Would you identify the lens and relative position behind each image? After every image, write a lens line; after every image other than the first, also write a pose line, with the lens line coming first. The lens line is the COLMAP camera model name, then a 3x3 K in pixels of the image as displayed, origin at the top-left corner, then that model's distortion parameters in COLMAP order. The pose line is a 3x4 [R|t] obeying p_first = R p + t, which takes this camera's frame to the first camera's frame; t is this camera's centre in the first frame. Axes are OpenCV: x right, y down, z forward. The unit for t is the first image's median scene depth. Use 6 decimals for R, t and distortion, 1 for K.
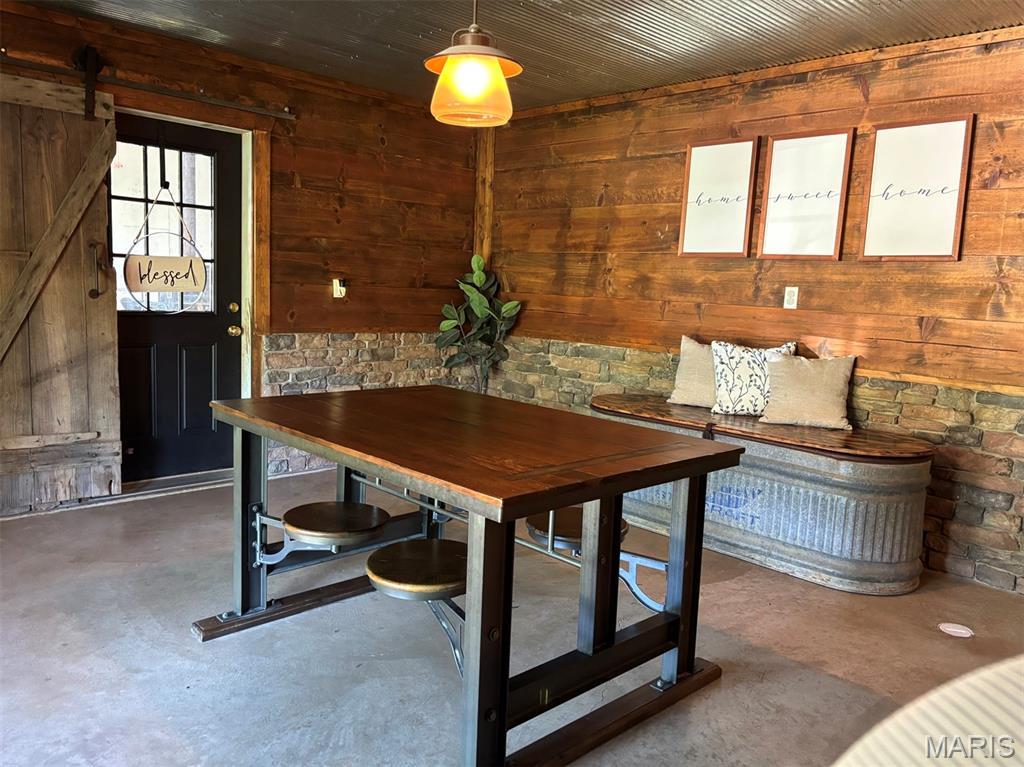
lens RADIAL K [[774.3, 0, 516.7], [0, 774.3, 393.6], [0, 0, 1]] dist [0.030719, -0.048976]
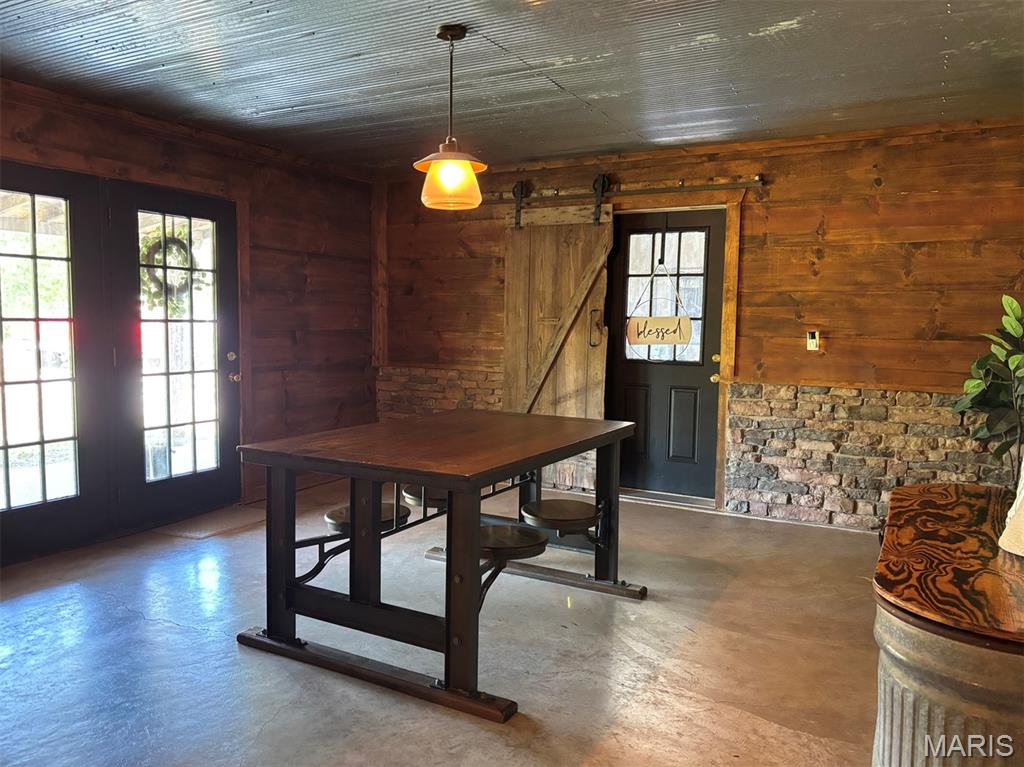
lens RADIAL K [[774.3, 0, 503.2], [0, 774.3, 398.0], [0, 0, 1]] dist [0.030719, -0.048976]
pose [[0.283639, 0.055145, -0.957344, 0.629845], [-0.135985, 0.990569, 0.016770, -0.028024], [0.949240, 0.125427, 0.288463, 0.364502]]
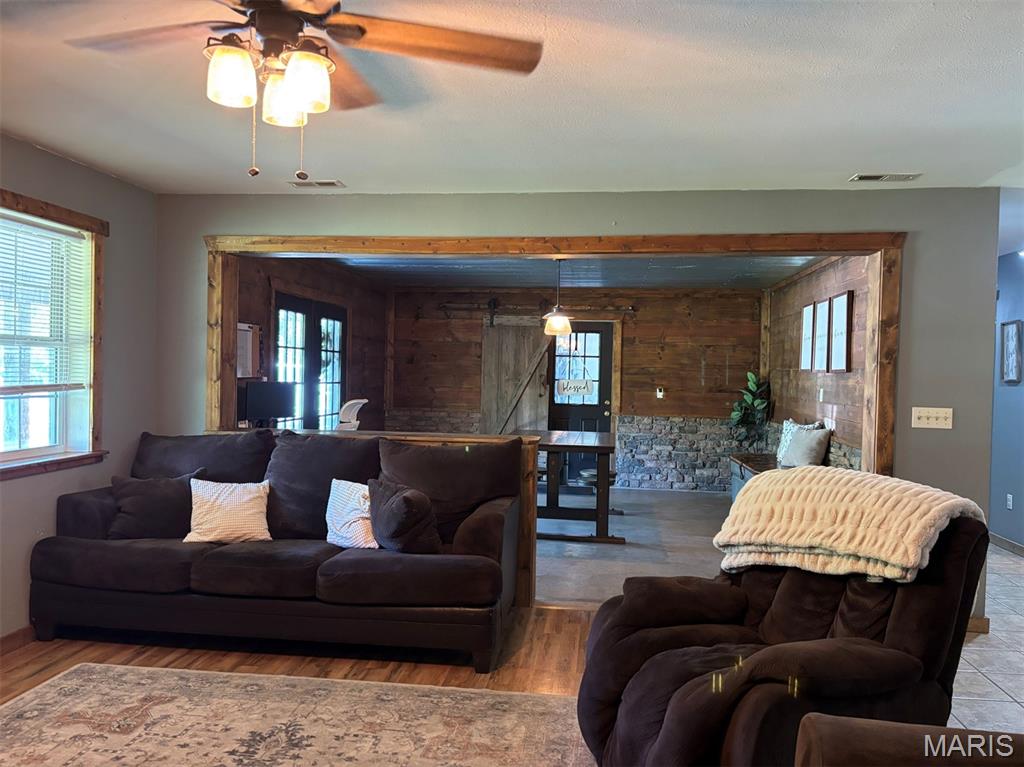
lens RADIAL K [[774.3, 0, 487.1], [0, 774.3, 392.2], [0, 0, 1]] dist [0.030719, -0.048976]
pose [[0.596938, -0.010177, -0.802223, 1.078029], [-0.106694, 0.990031, -0.091952, 0.084594], [0.795161, 0.140482, 0.589901, -0.472846]]
